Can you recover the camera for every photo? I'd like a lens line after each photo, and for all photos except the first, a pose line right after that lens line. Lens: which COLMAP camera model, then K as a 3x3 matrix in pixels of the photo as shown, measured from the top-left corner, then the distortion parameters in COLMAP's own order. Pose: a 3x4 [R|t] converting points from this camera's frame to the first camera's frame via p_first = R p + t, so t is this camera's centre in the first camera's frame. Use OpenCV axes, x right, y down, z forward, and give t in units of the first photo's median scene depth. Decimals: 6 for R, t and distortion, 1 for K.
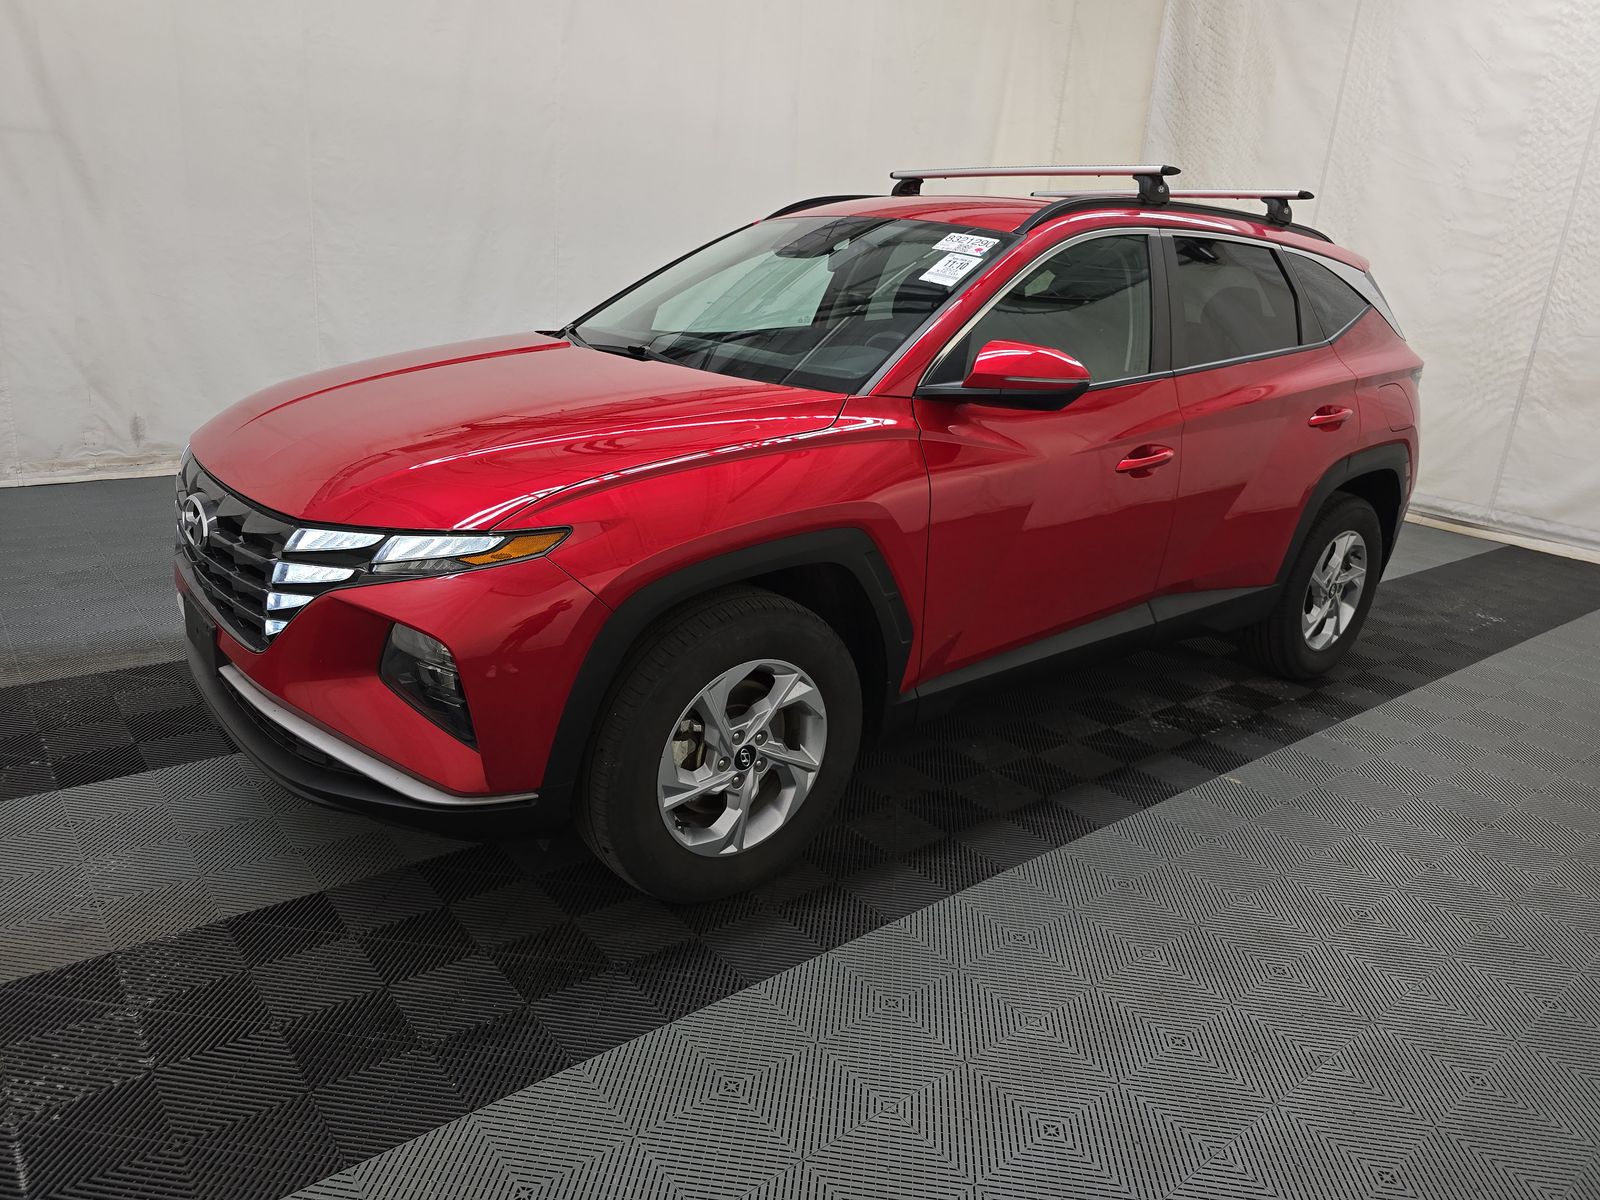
lens RADIAL K [[1087.0, 0, 796.9], [0, 1087.0, 574.8], [0, 0, 1]] dist [0.036406, -0.032259]
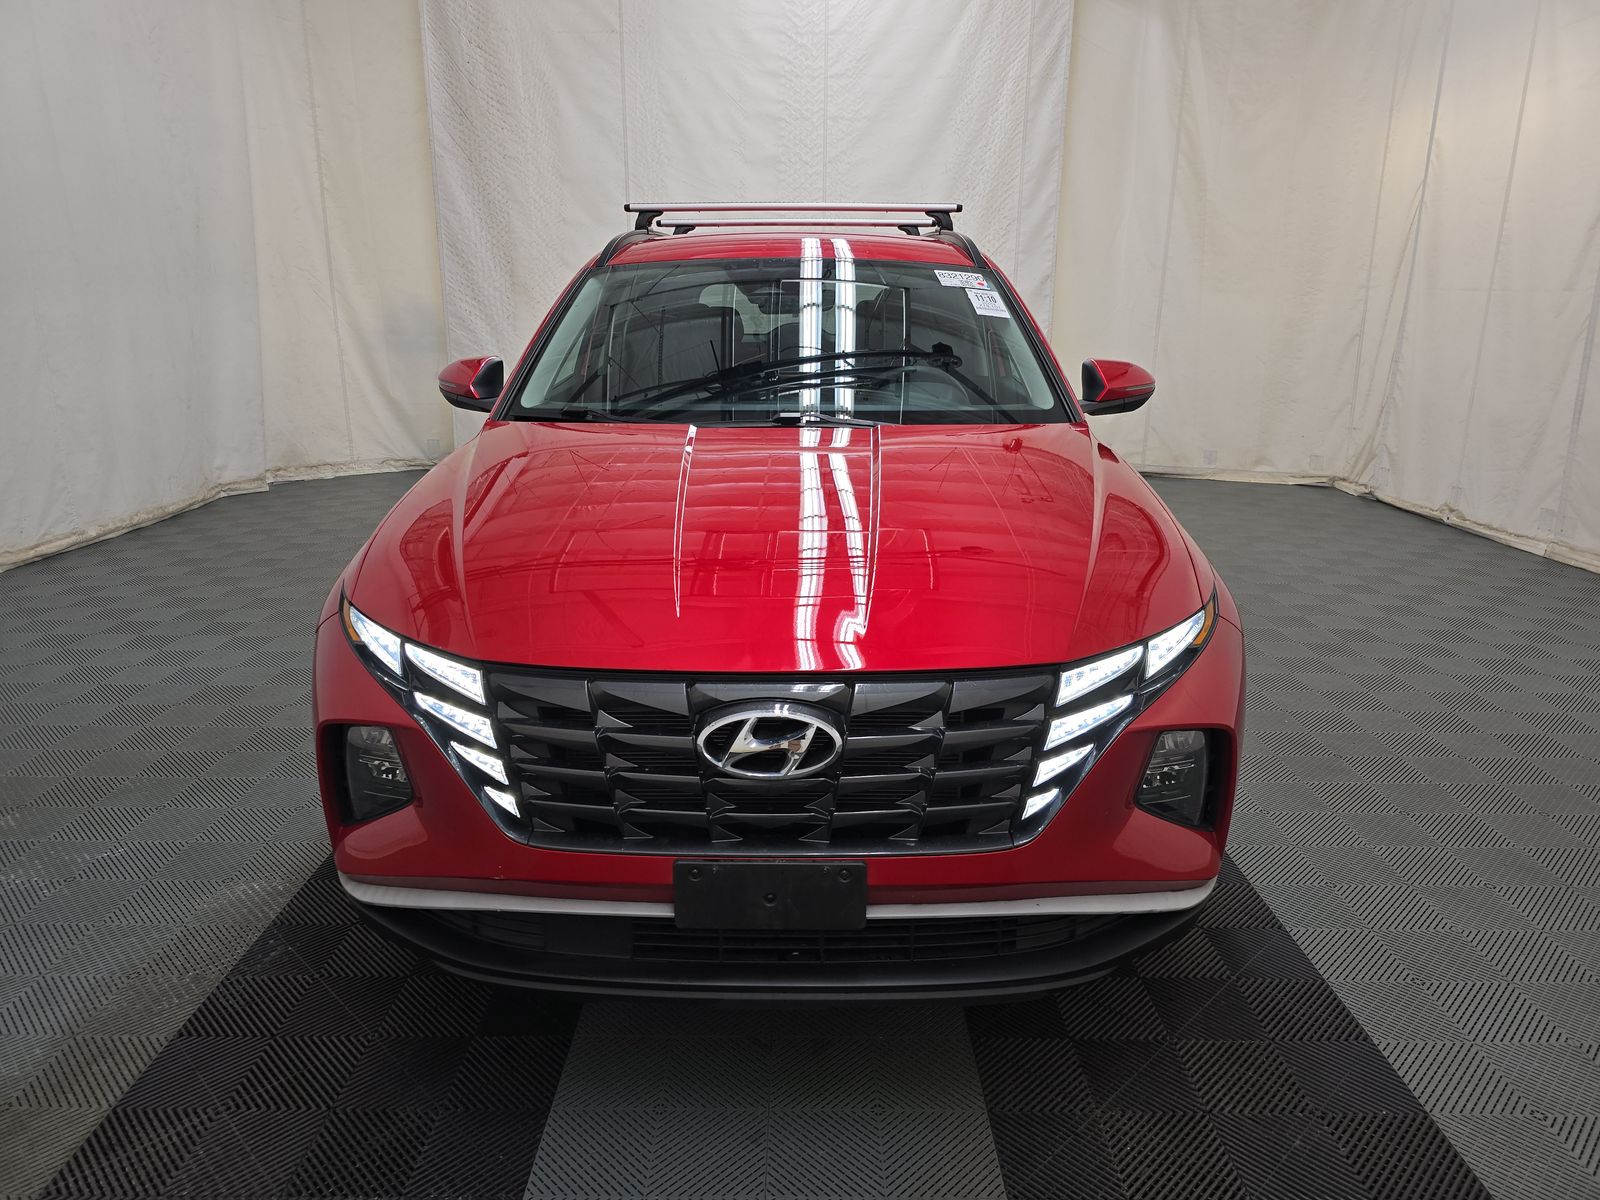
lens RADIAL K [[1087.0, 0, 796.9], [0, 1087.0, 574.8], [0, 0, 1]] dist [0.036406, -0.032259]
pose [[0.633967, -0.256139, 0.729712, -0.373573], [0.255526, 0.959944, 0.114955, -0.083497], [-0.729927, 0.113583, 0.674022, 0.184547]]
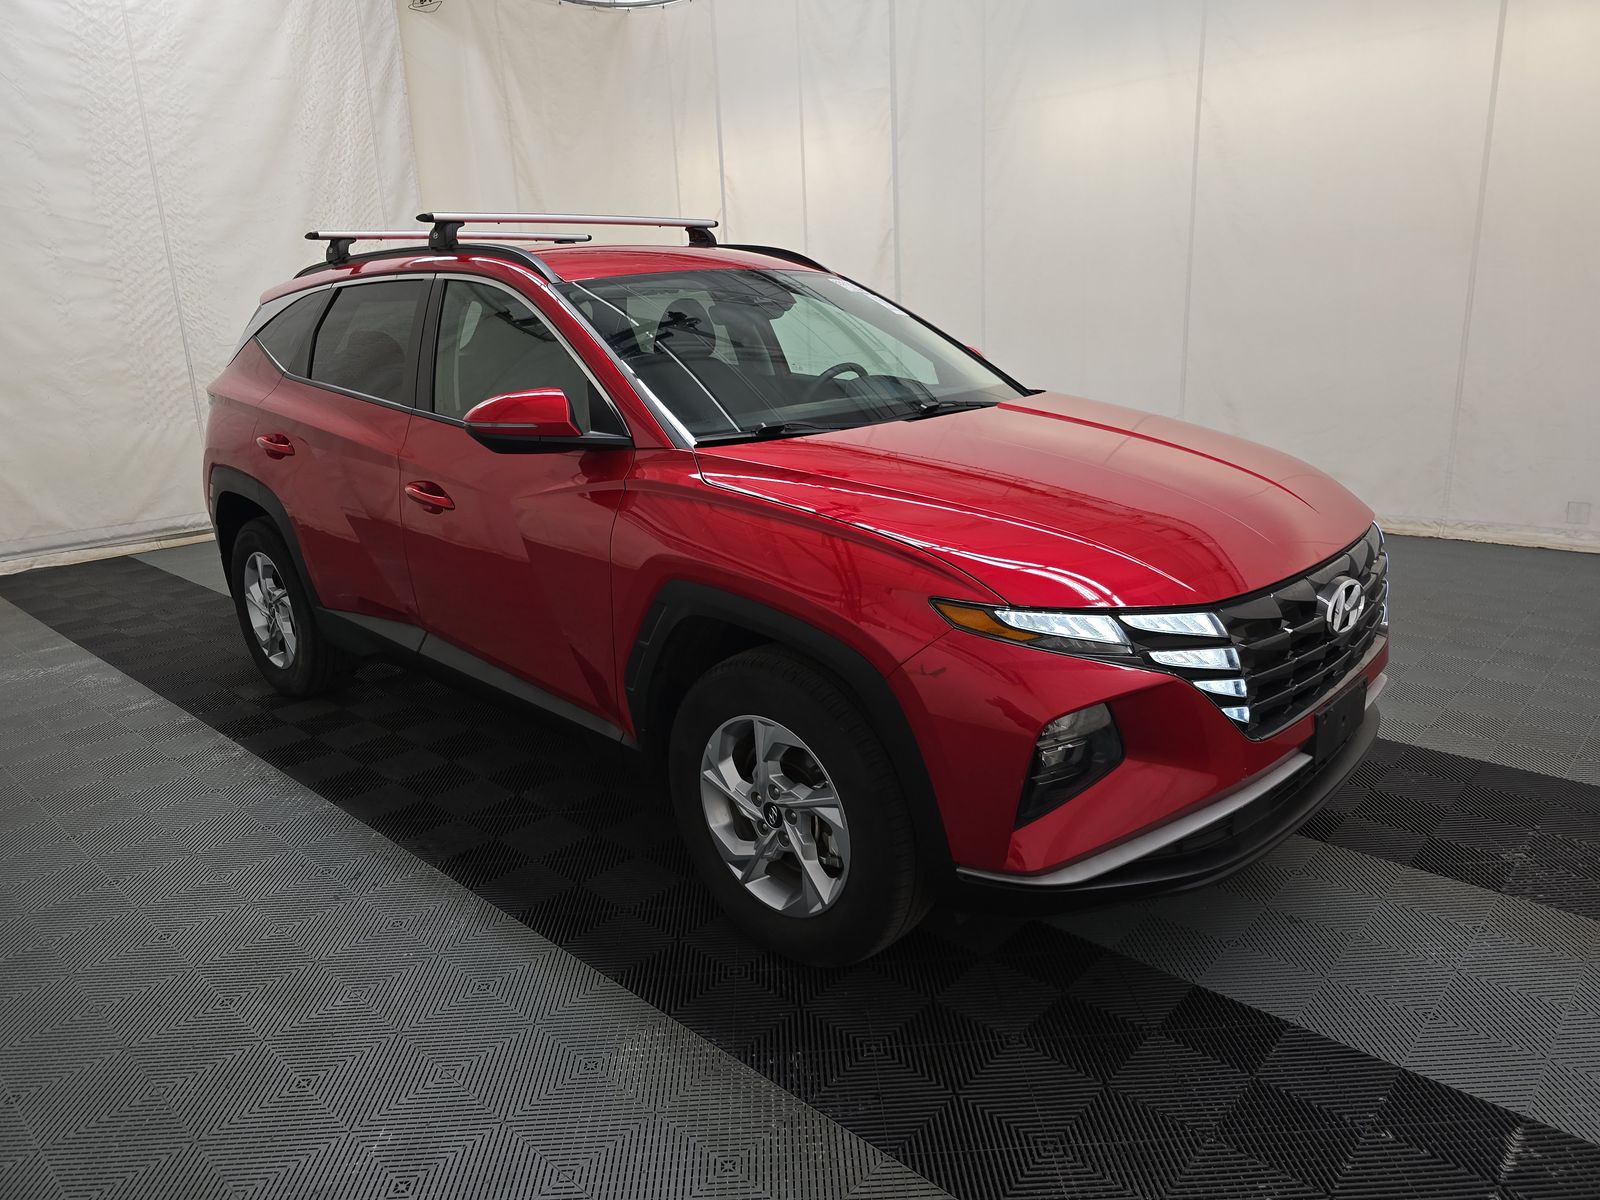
lens RADIAL K [[1087.0, 0, 796.9], [0, 1087.0, 574.8], [0, 0, 1]] dist [0.036406, -0.032259]
pose [[-0.134231, -0.306828, 0.942252, -0.507896], [0.307682, 0.890957, 0.333956, -0.199072], [-0.941973, 0.334741, -0.025189, 0.535609]]
